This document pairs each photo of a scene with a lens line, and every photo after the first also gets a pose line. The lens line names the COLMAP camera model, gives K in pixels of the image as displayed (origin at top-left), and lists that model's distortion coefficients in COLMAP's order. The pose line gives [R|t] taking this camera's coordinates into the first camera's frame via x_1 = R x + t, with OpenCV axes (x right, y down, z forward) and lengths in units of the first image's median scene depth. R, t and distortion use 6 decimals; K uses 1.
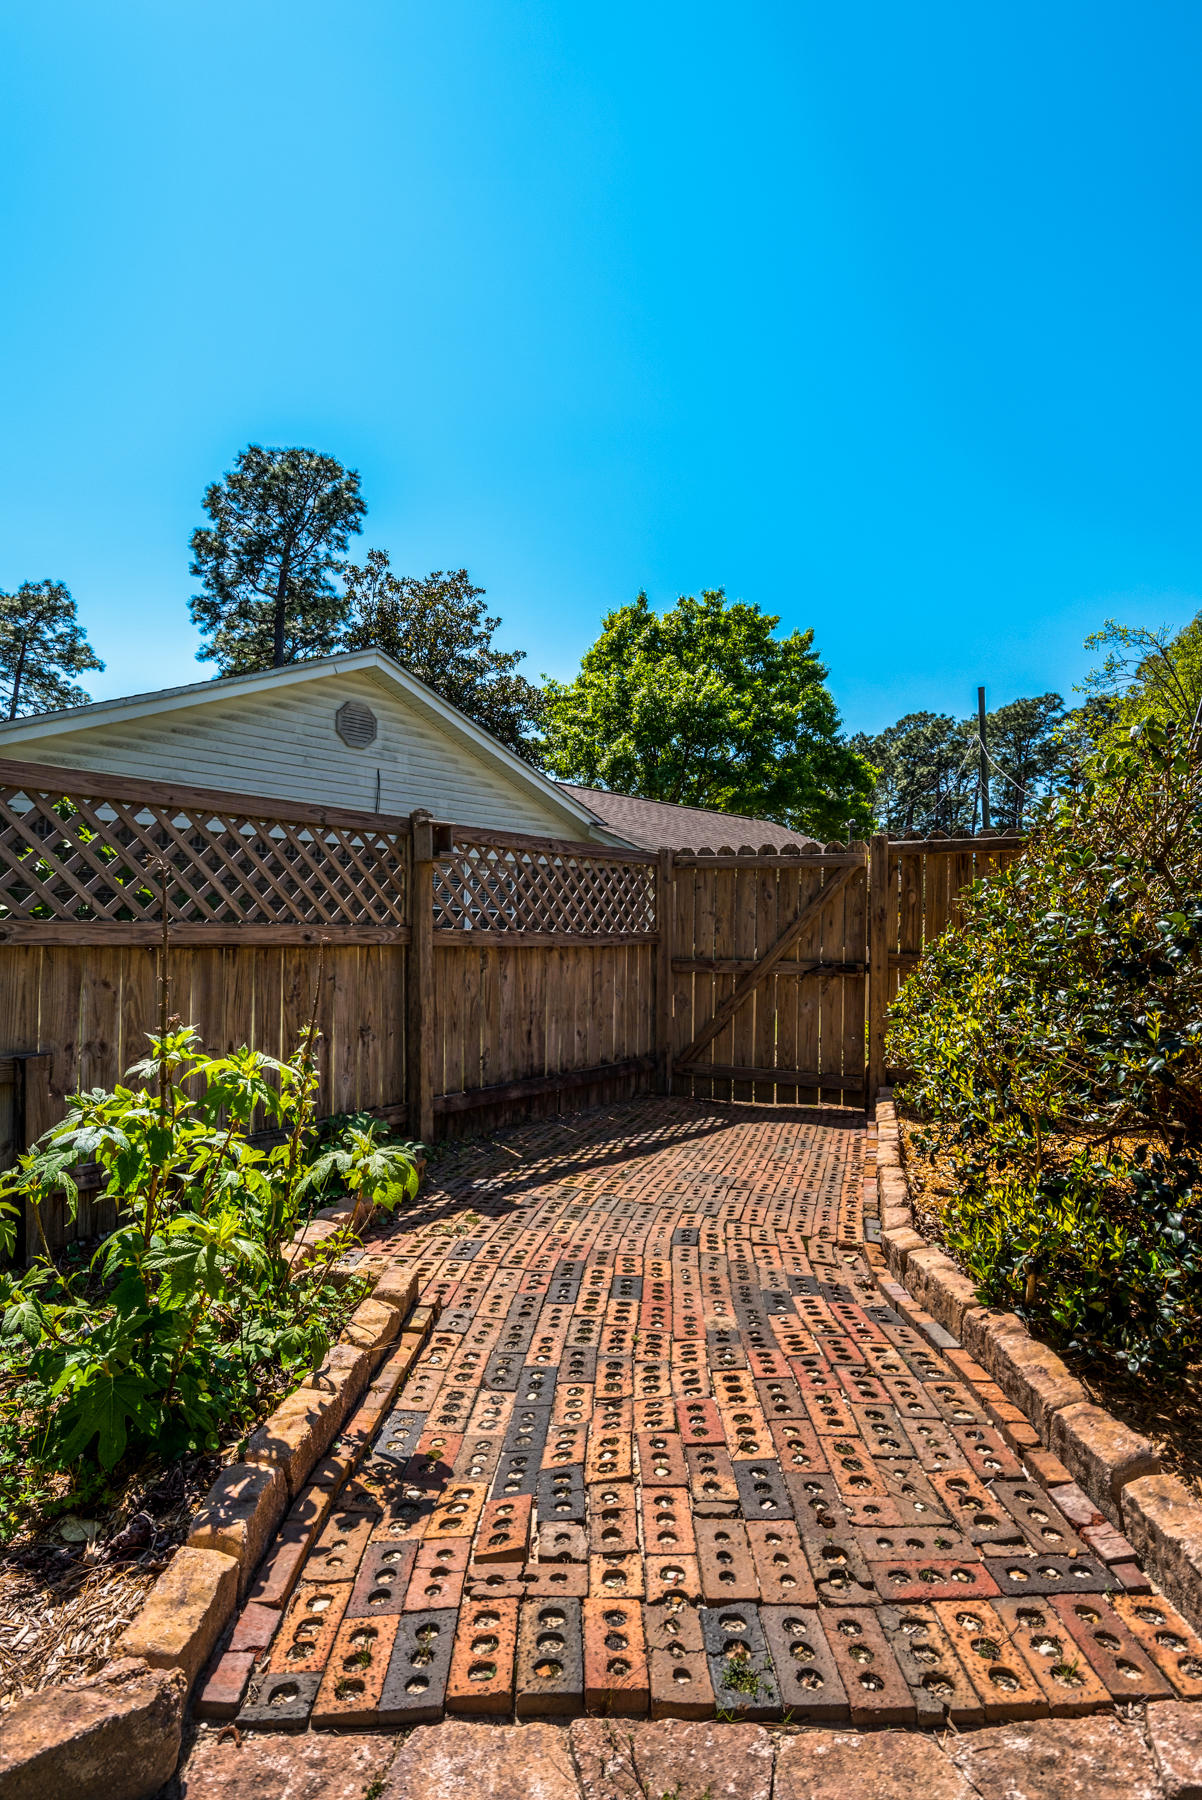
lens RADIAL K [[925.0, 0, 600.5], [0, 925.0, 930.1], [0, 0, 1]] dist [0.037236, -0.000183]
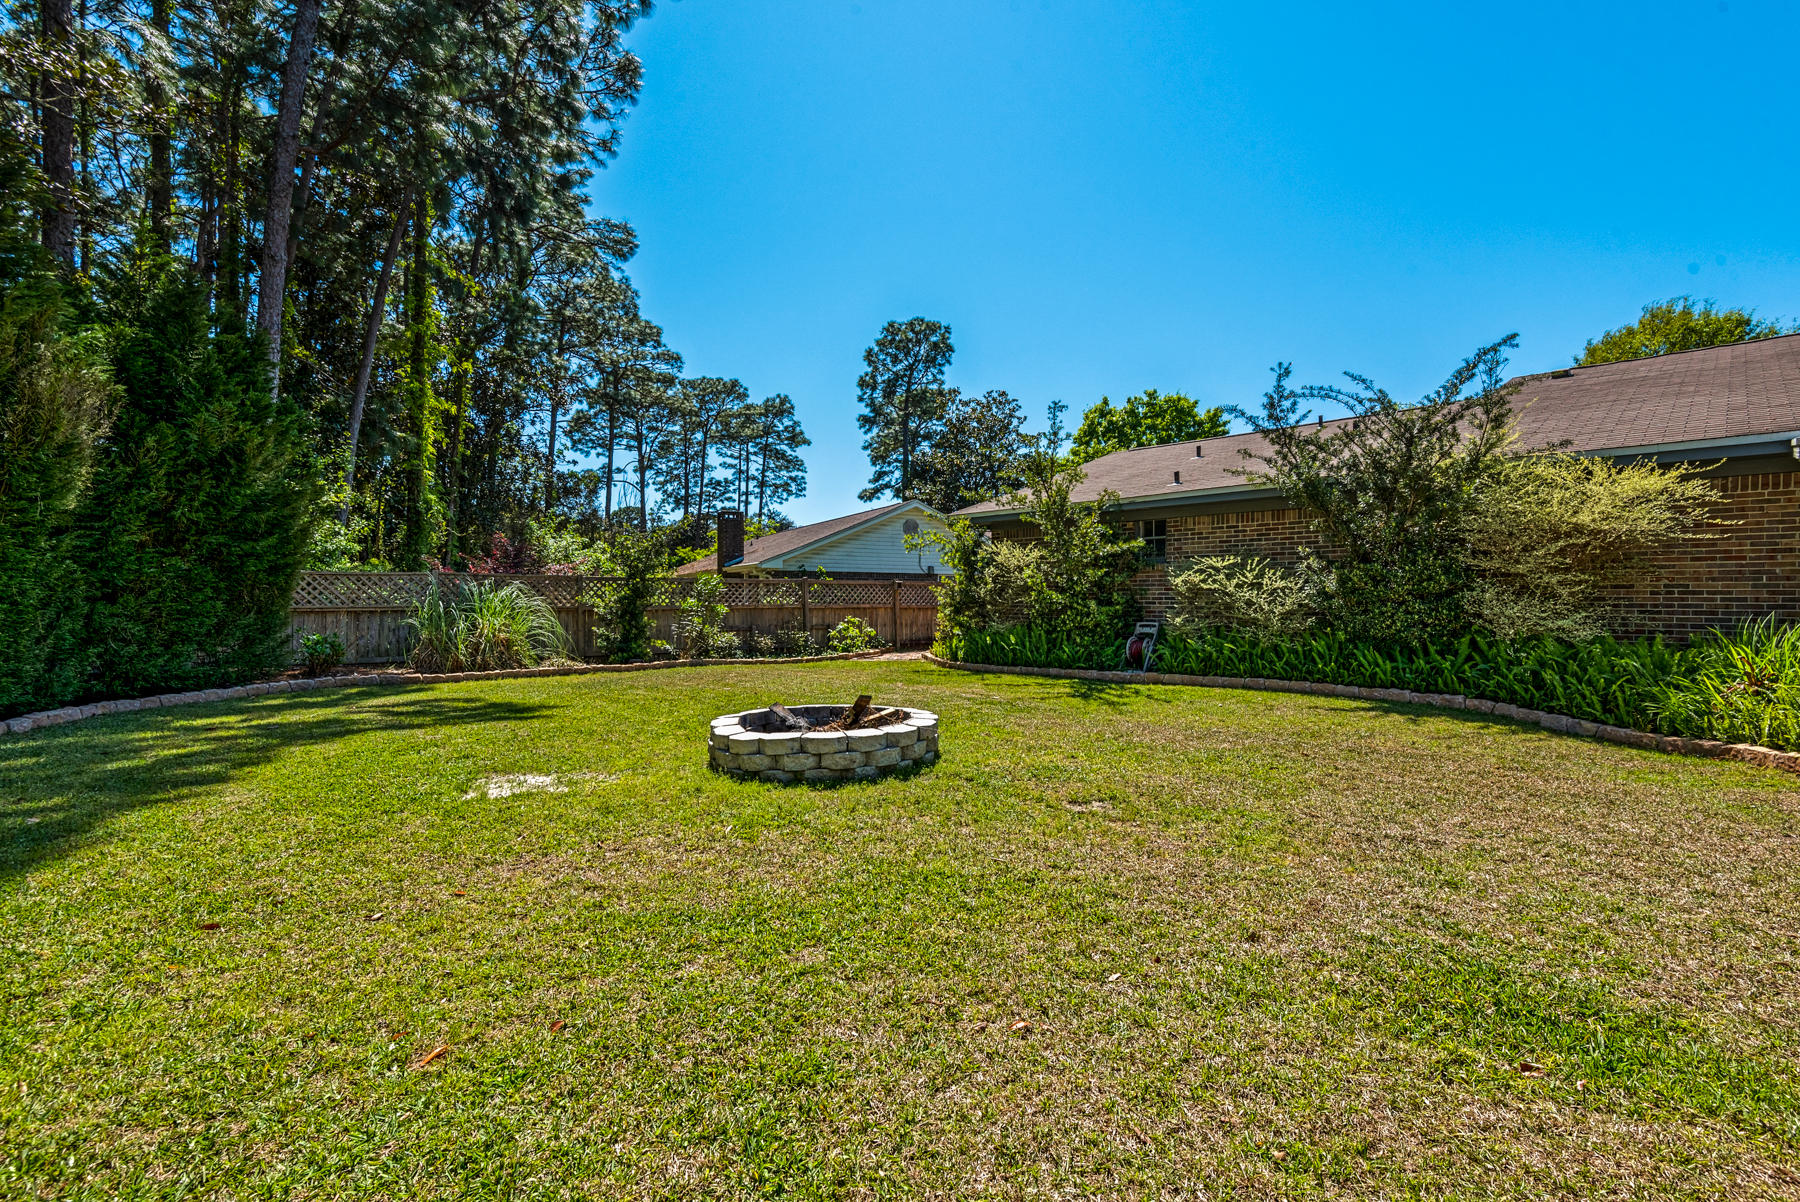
lens RADIAL K [[806.4, 0, 892.2], [0, 806.4, 605.3], [0, 0, 1]] dist [0.030679, -0.020444]
pose [[0.927655, -0.020524, -0.372873, 0.195166], [0.020169, 0.999785, -0.004855, 0.004039], [0.372892, -0.003017, 0.927870, -0.415213]]
